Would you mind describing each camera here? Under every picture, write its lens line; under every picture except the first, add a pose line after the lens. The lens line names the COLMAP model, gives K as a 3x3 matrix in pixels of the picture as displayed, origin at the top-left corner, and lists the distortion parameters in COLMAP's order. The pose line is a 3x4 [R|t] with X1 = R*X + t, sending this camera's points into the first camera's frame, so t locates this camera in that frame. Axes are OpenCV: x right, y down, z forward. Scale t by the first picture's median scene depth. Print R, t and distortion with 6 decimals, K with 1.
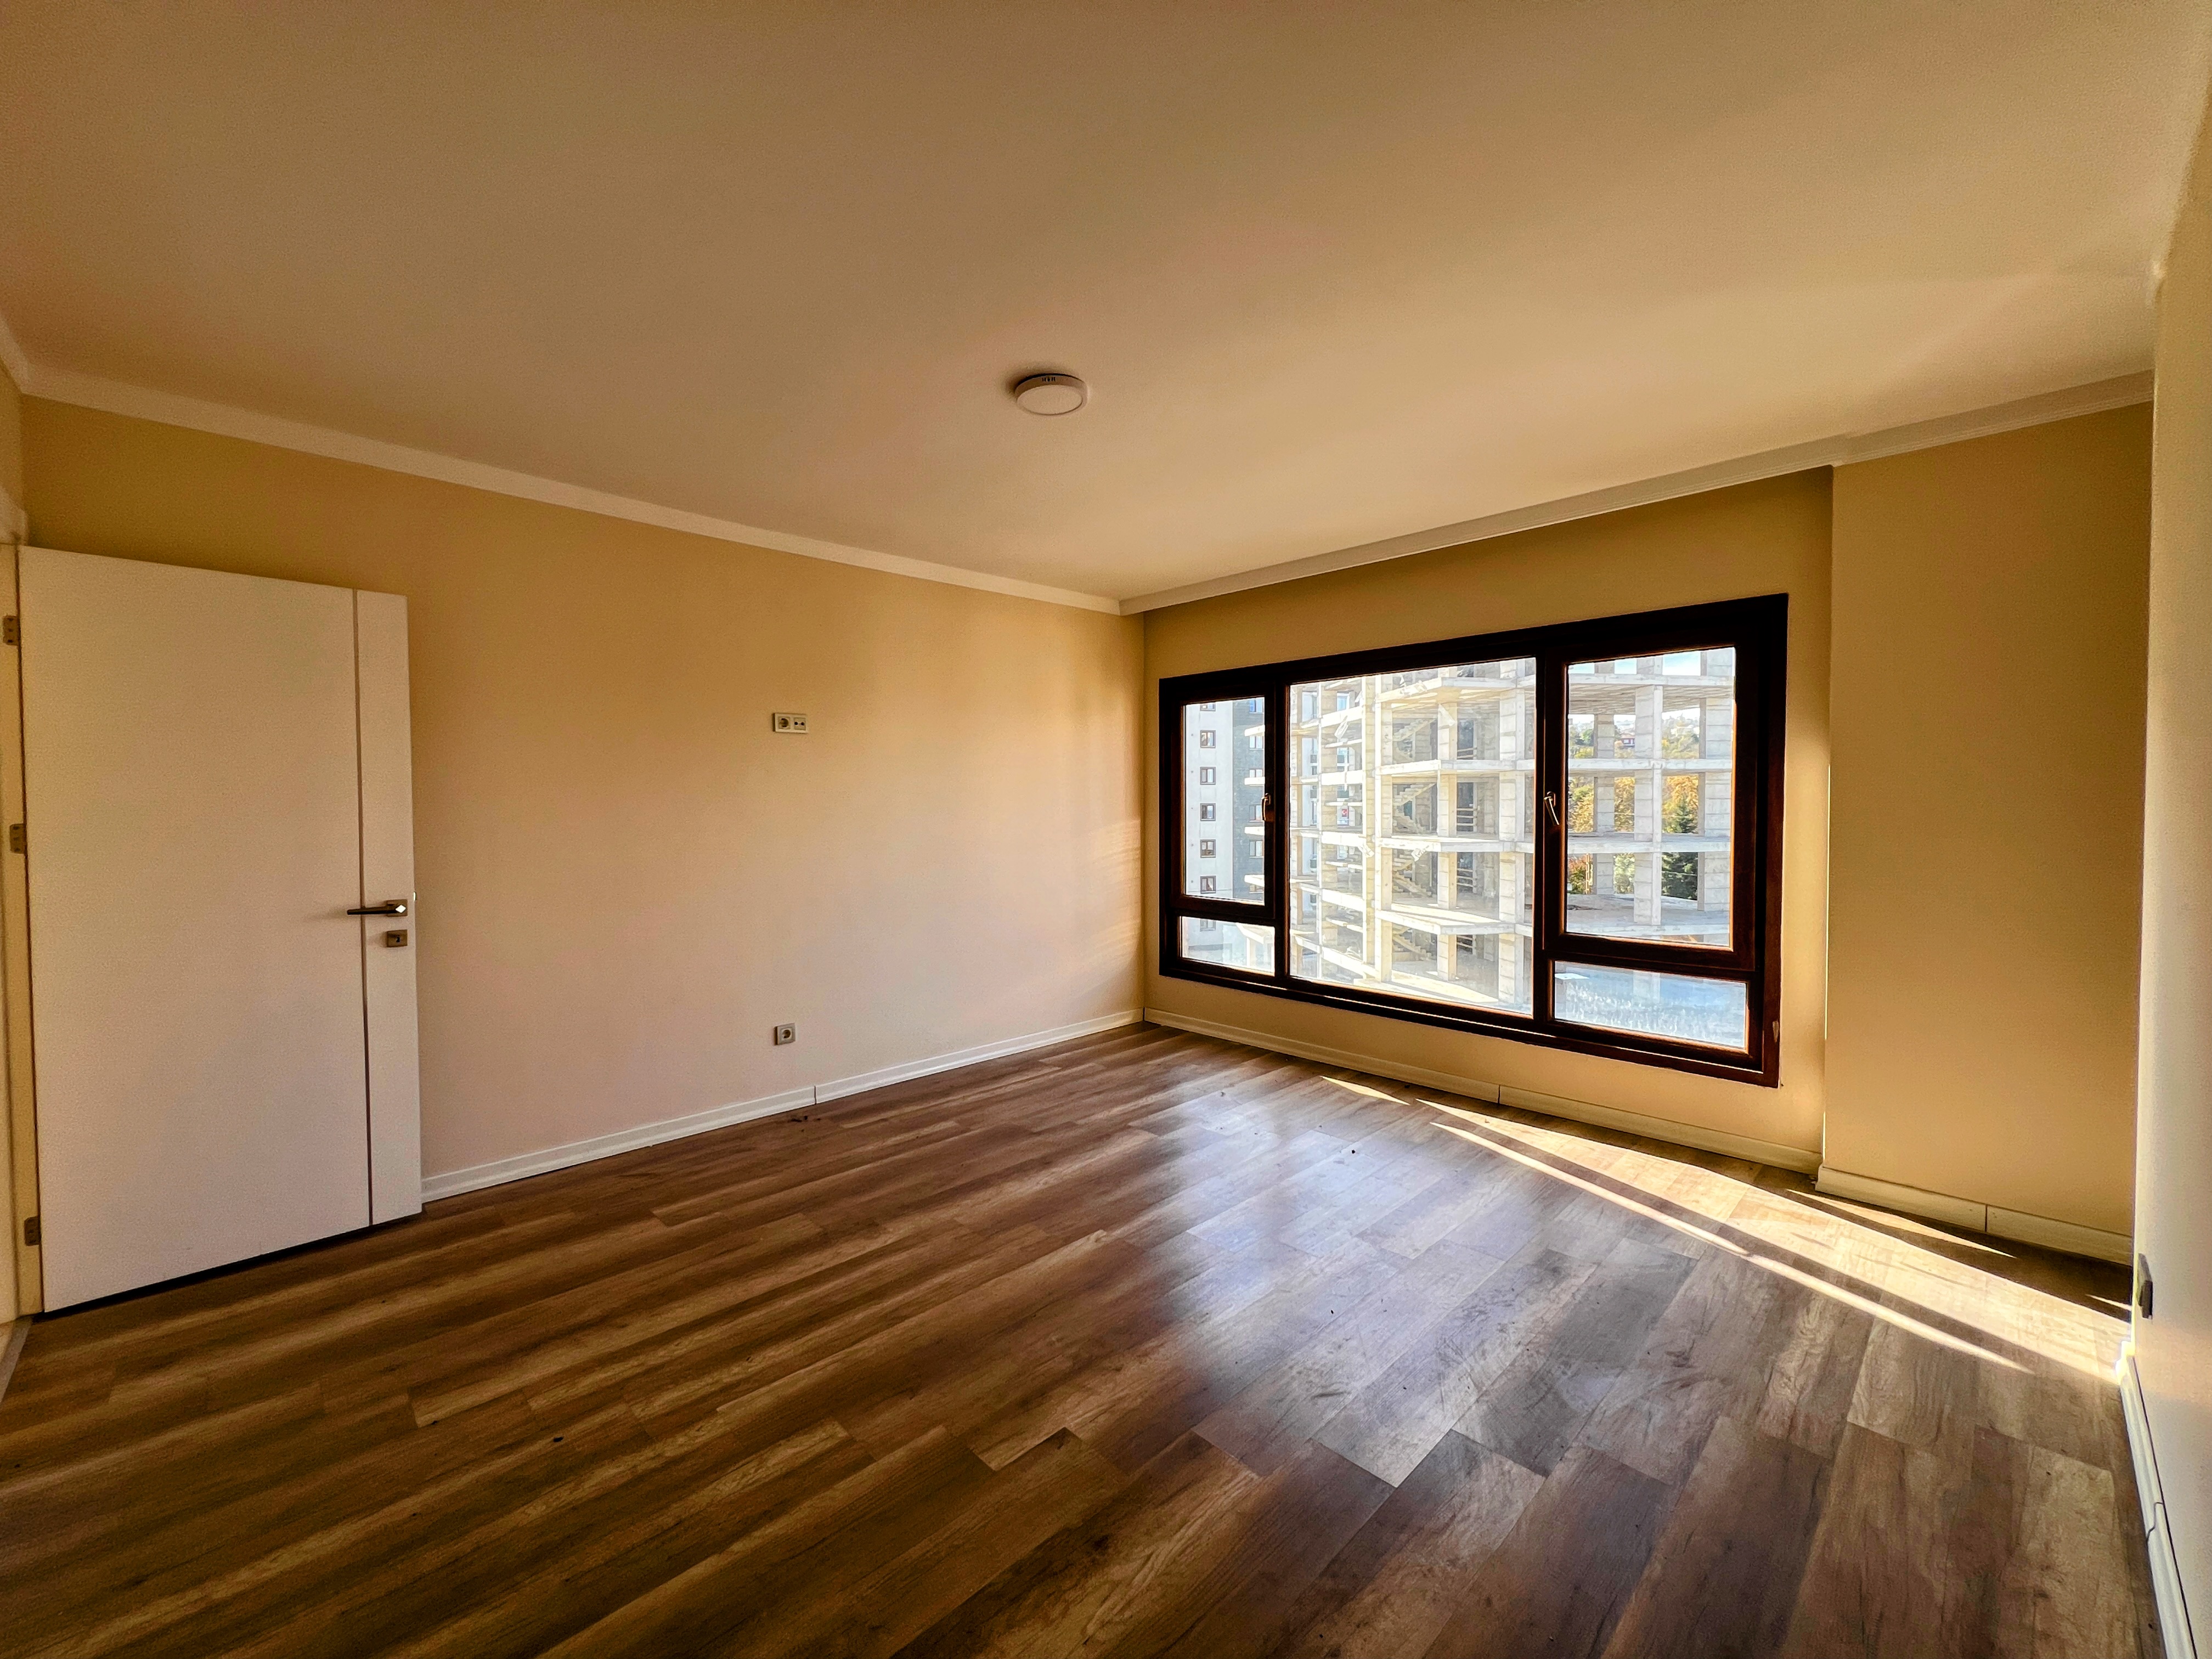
lens RADIAL K [[889.3, 0, 1103.0], [0, 889.3, 826.3], [0, 0, 1]] dist [-0.001269, 0.000400]
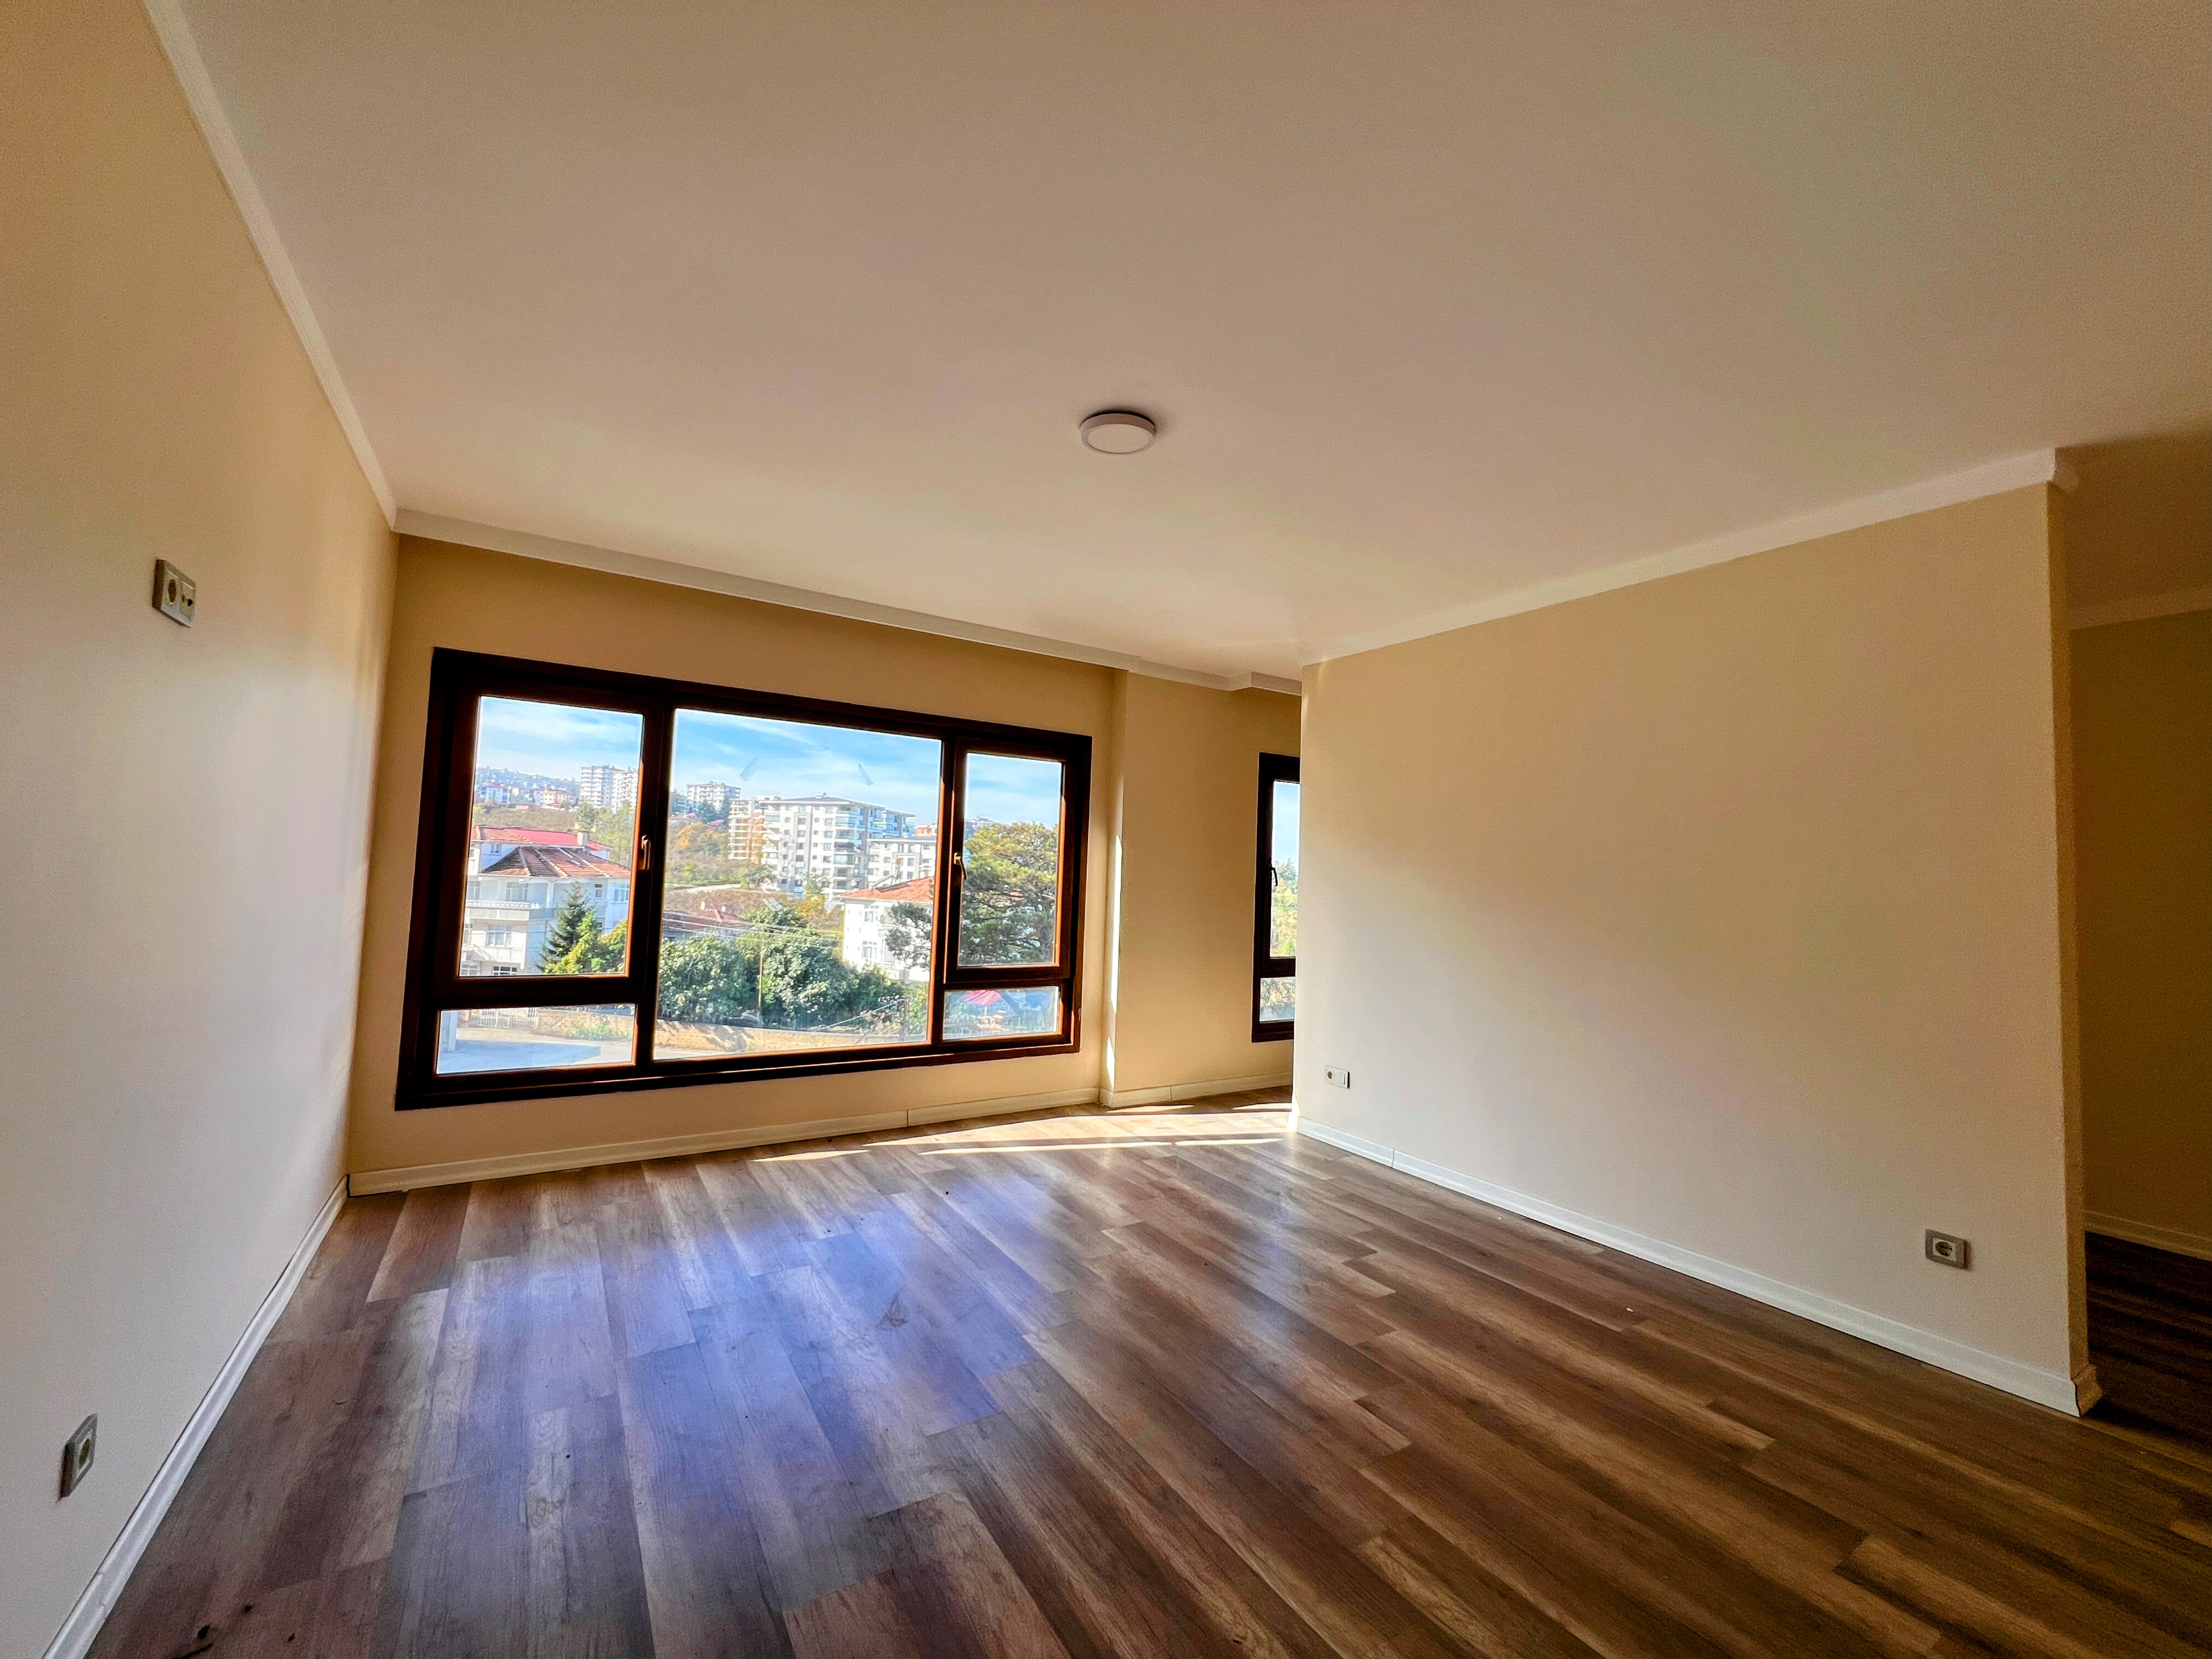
lens RADIAL K [[889.3, 0, 1103.0], [0, 889.3, 826.3], [0, 0, 1]] dist [-0.001269, 0.000400]
pose [[0.203146, 0.066770, 0.976869, -0.832266], [-0.011165, 0.997765, -0.065876, 0.004925], [-0.979085, 0.002475, 0.203438, 0.696484]]
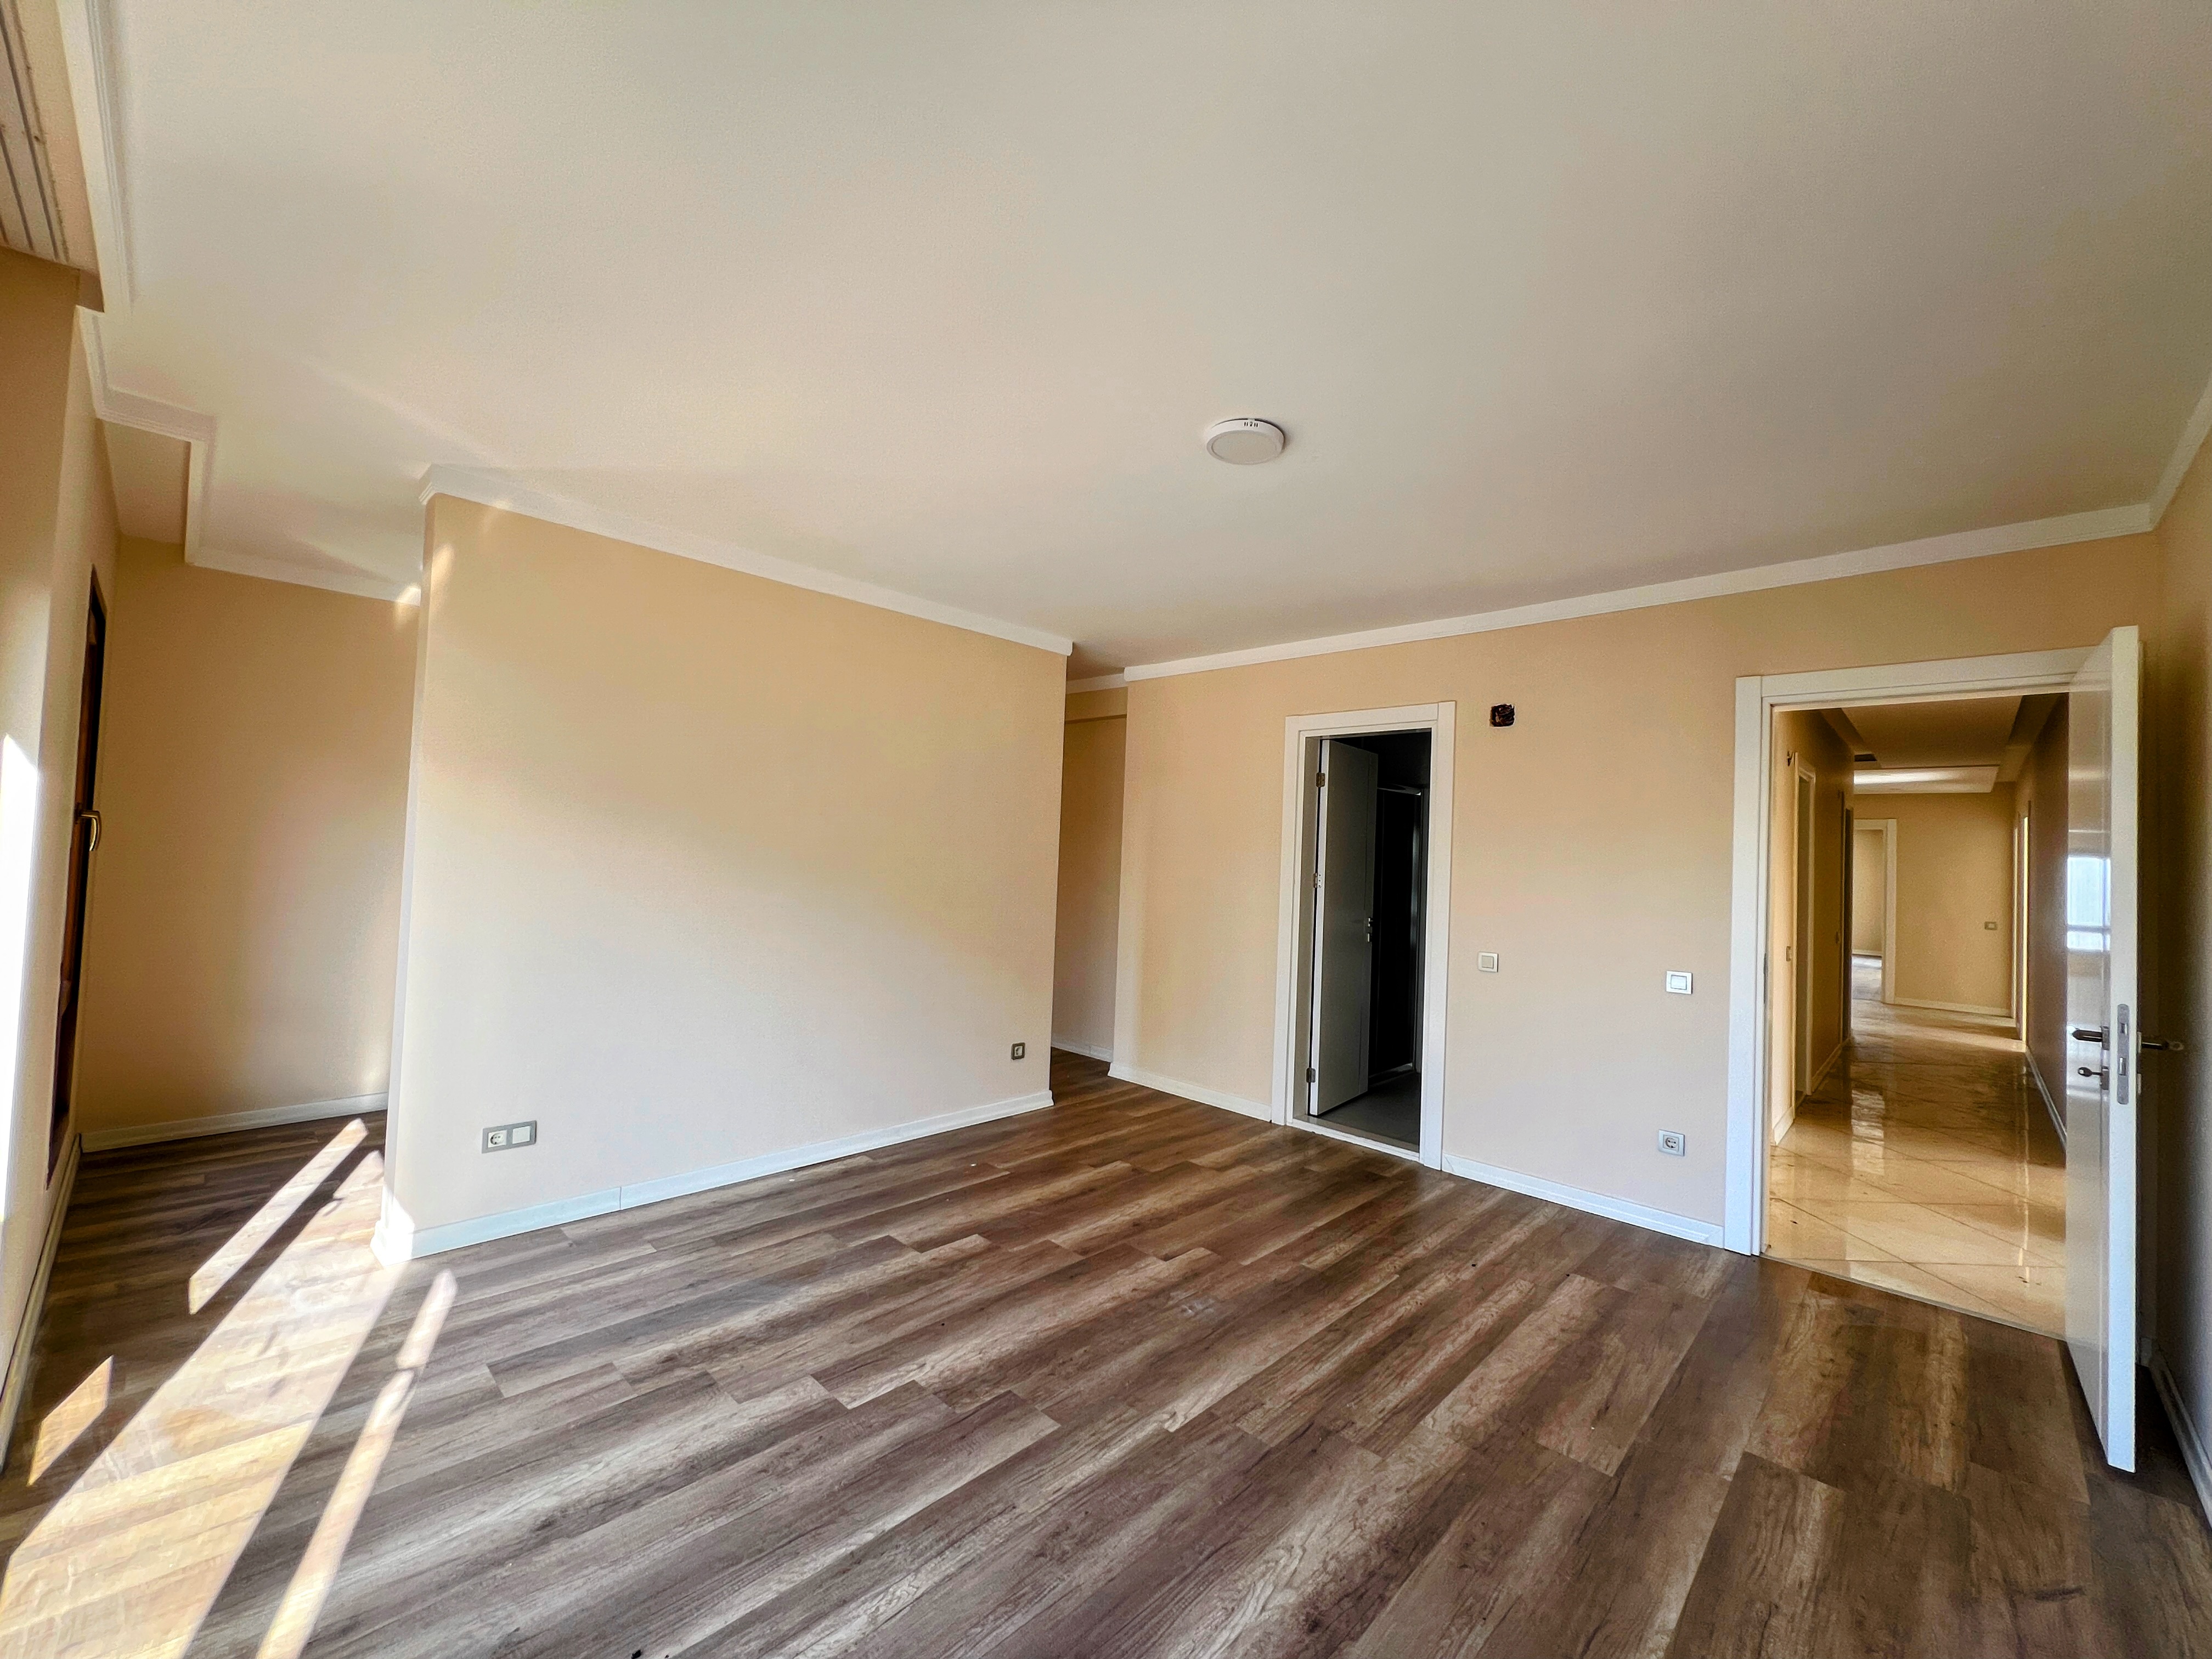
lens RADIAL K [[889.3, 0, 1103.0], [0, 889.3, 826.3], [0, 0, 1]] dist [-0.001269, 0.000400]
pose [[-0.998856, -0.035379, -0.032164, 0.093227], [-0.035256, 0.999369, -0.004359, -0.053310], [0.032298, -0.003220, -0.999473, 1.654609]]
